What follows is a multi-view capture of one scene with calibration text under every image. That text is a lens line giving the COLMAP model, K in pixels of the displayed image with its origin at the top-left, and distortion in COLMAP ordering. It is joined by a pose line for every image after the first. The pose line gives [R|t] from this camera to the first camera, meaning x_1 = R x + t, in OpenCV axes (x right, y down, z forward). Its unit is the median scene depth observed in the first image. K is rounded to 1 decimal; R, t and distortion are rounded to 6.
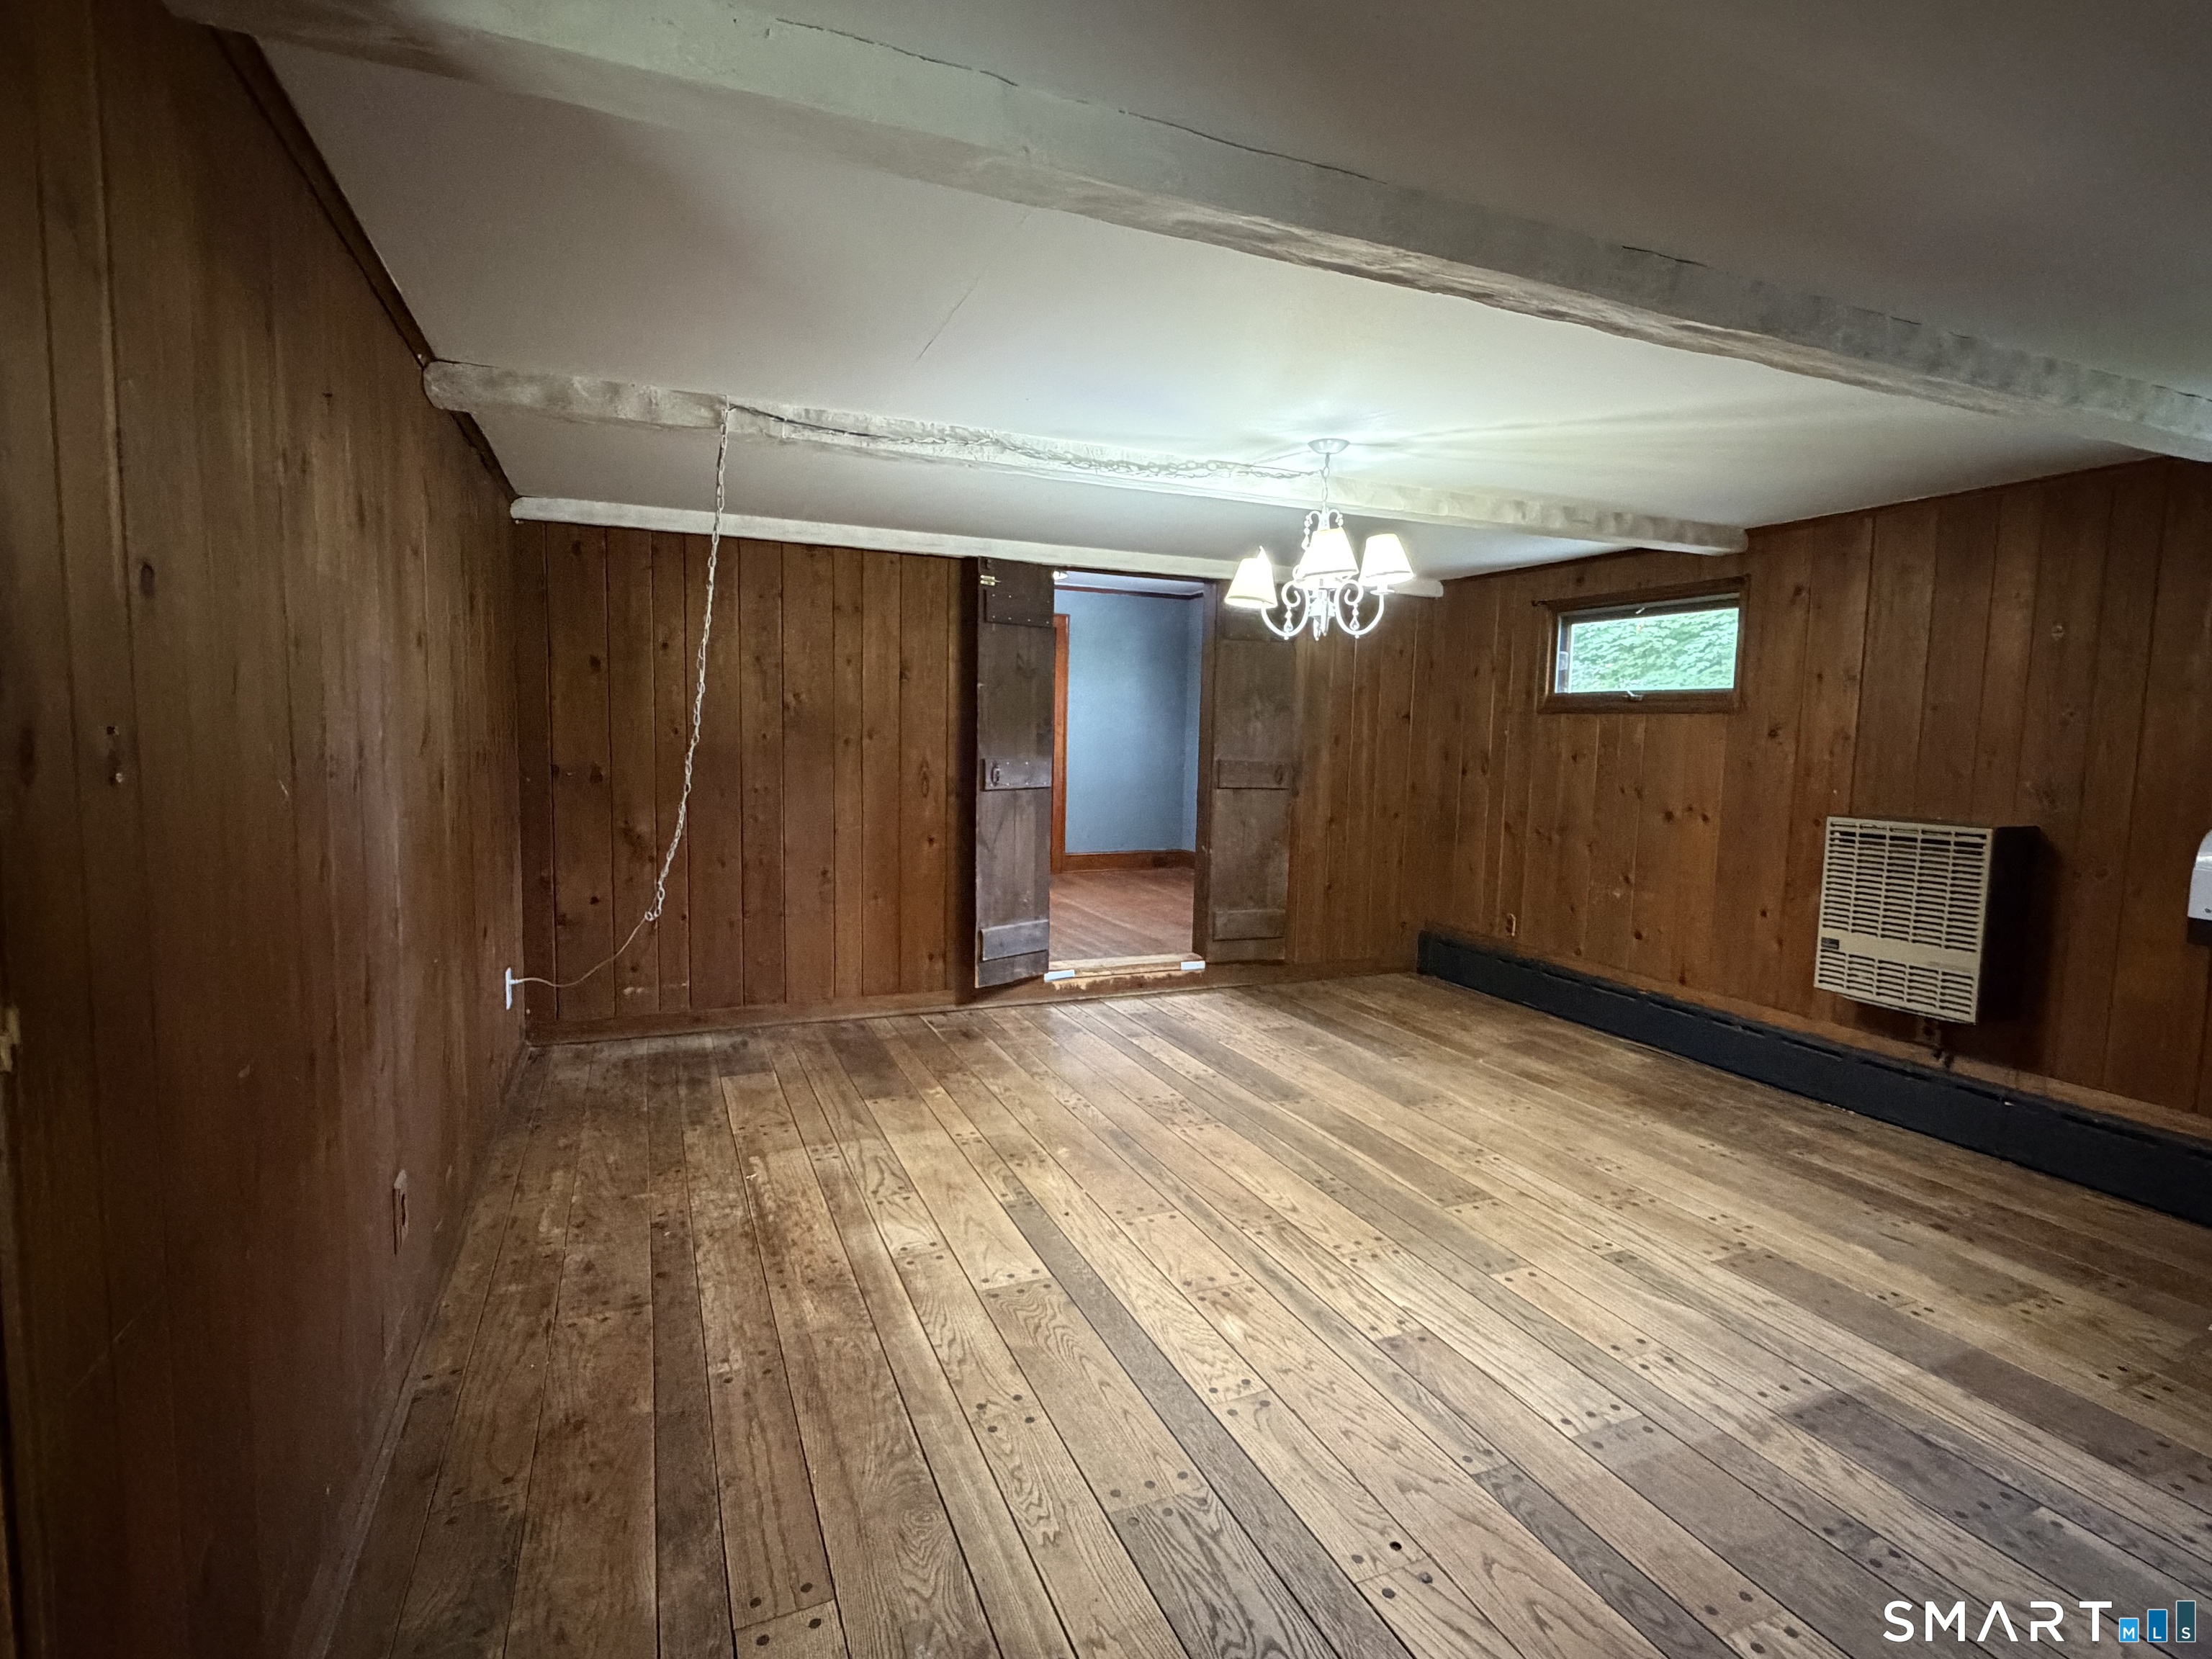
lens RADIAL K [[1110.3, 0, 1113.3], [0, 1110.3, 832.1], [0, 0, 1]] dist [0.017933, -0.000117]
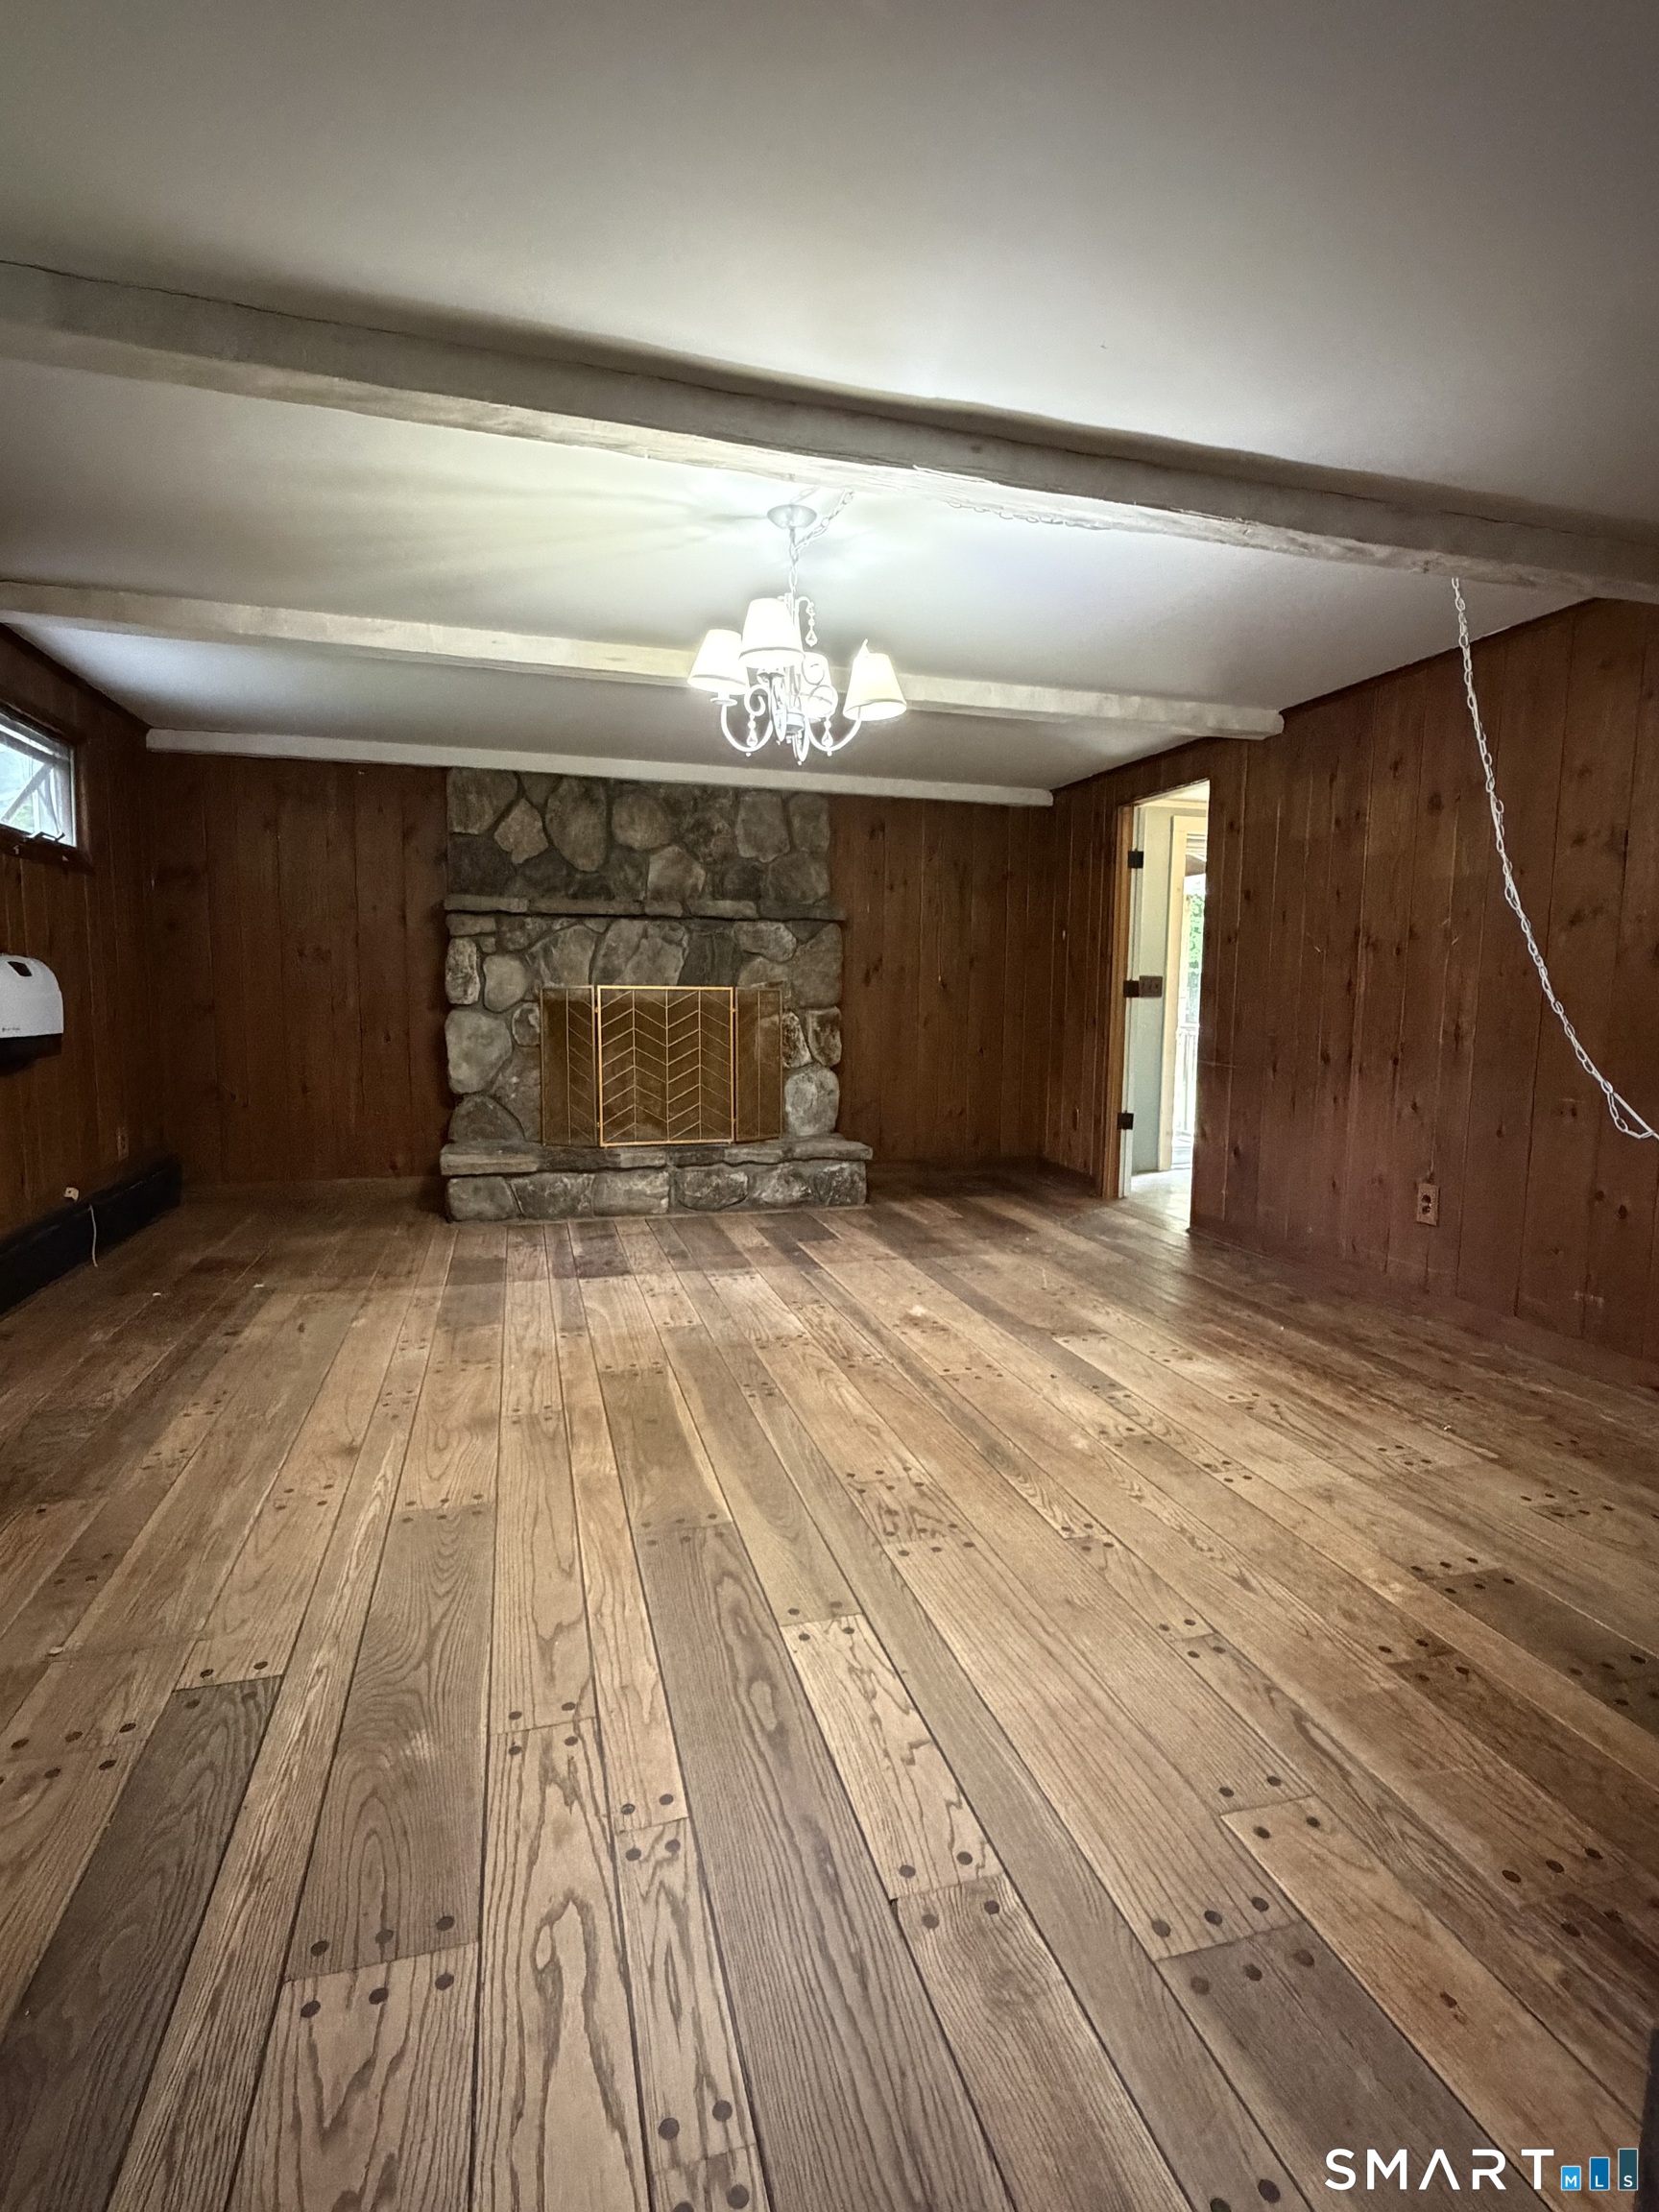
lens RADIAL K [[1110.3, 0, 835.6], [0, 1110.3, 1101.2], [0, 0, 1]] dist [0.017933, -0.000117]
pose [[-0.992022, -0.046438, 0.117196, 0.041282], [-0.022922, 0.980627, 0.194536, -0.080455], [-0.123959, 0.190298, -0.973869, 1.761085]]
